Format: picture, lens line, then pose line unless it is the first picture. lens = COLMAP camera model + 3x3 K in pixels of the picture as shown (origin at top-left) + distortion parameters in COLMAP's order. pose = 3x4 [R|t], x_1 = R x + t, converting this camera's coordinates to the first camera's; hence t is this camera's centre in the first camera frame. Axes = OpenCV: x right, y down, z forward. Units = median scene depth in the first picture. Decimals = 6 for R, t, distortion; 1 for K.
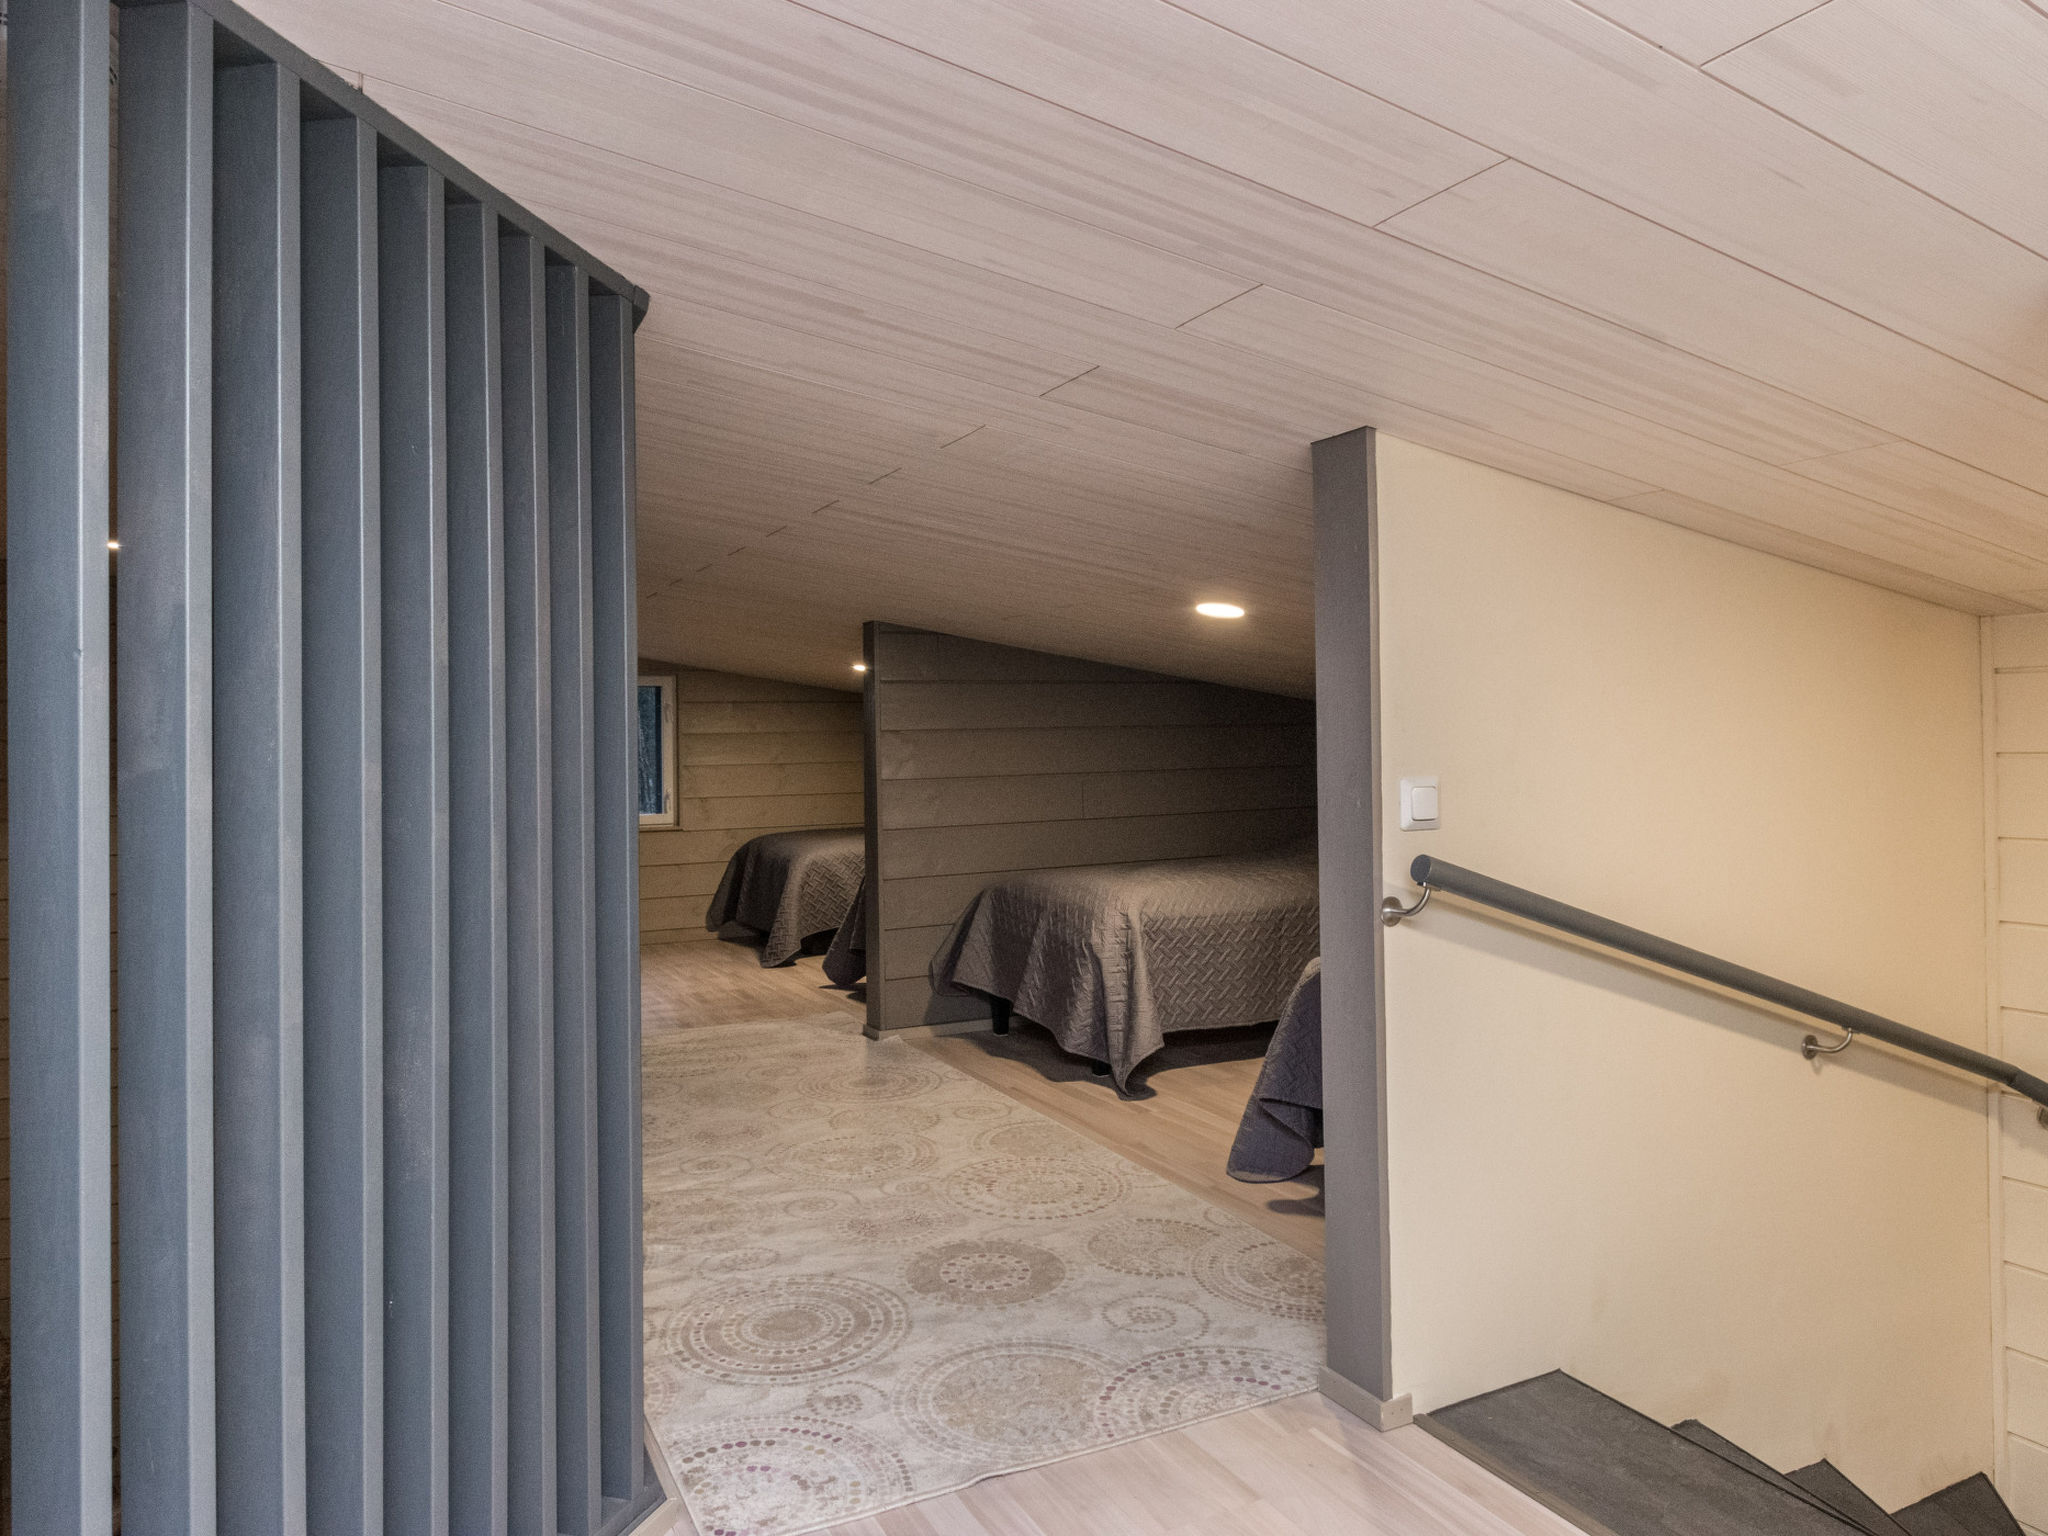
lens RADIAL K [[1402.8, 0, 1024.0], [0, 1402.8, 768.0], [0, 0, 1]] dist [-0.009645, -0.002366]
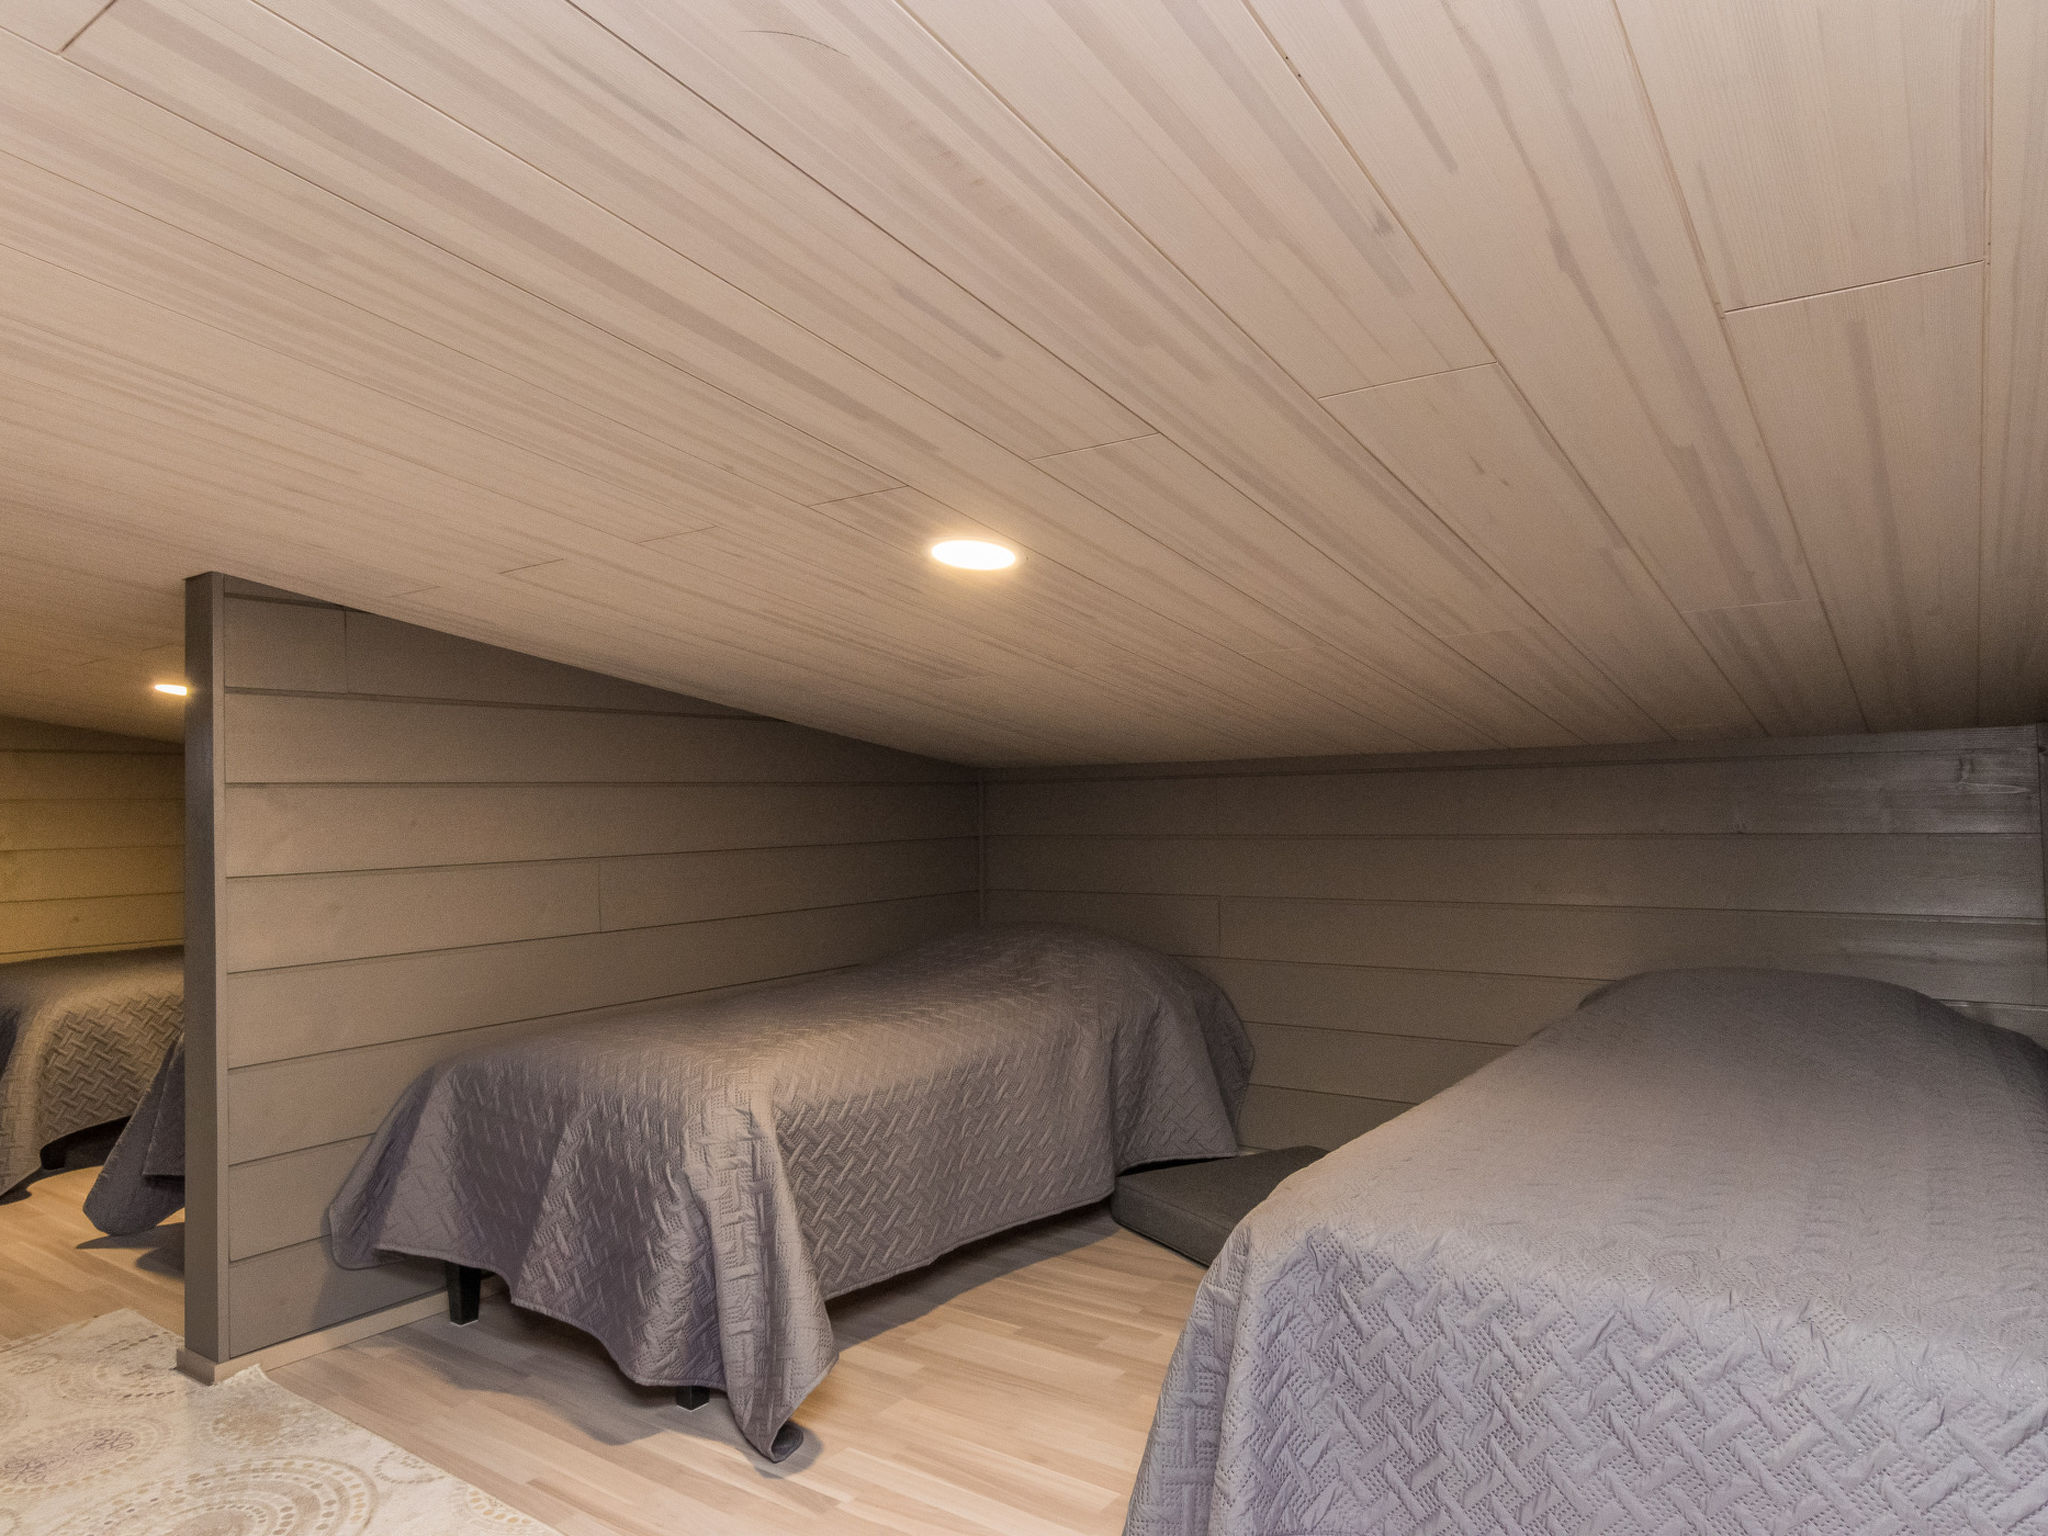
lens RADIAL K [[1327.9, 0, 1022.7], [0, 1327.9, 786.9], [0, 0, 1]] dist [-0.002887, -0.000011]
pose [[0.891188, 0.005437, 0.453602, -0.065178], [0.014922, 0.999036, -0.041292, -0.000609], [-0.453389, 0.043568, 0.890247, 0.449797]]
